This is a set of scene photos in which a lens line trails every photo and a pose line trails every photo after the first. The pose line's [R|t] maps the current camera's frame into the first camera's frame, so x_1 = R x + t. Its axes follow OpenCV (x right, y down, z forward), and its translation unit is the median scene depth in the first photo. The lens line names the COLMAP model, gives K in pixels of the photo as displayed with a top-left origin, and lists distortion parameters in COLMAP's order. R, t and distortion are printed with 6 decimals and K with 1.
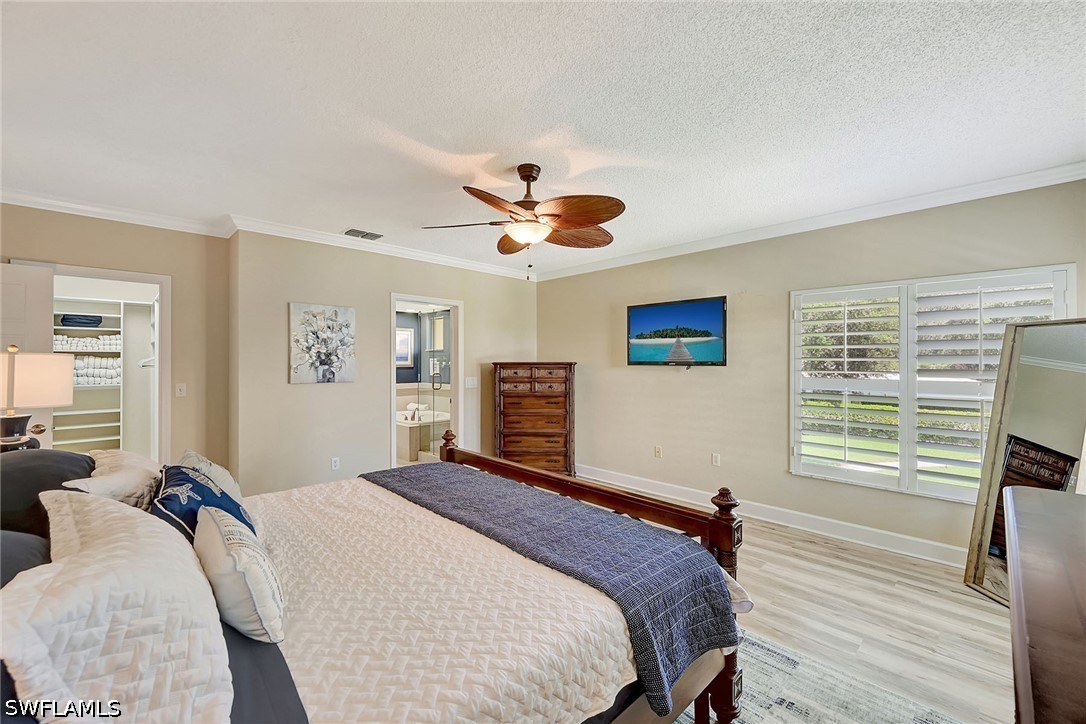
lens RADIAL K [[439.7, 0, 543.4], [0, 439.7, 361.6], [0, 0, 1]] dist [-0.001149, 0.000918]
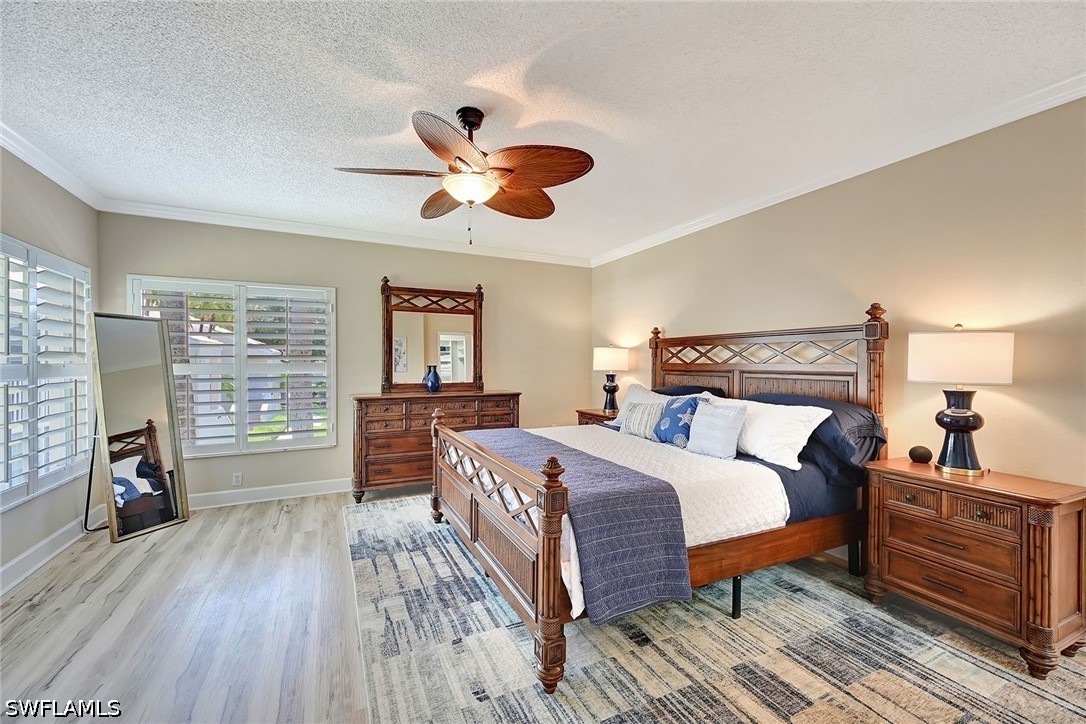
lens RADIAL K [[439.7, 0, 542.1], [0, 439.7, 362.0], [0, 0, 1]] dist [-0.001149, 0.000918]
pose [[-0.950992, -0.001353, 0.309211, -0.392568], [0.000108, 0.999989, 0.004710, 0.037513], [-0.309214, 0.004512, -0.950982, 1.616783]]
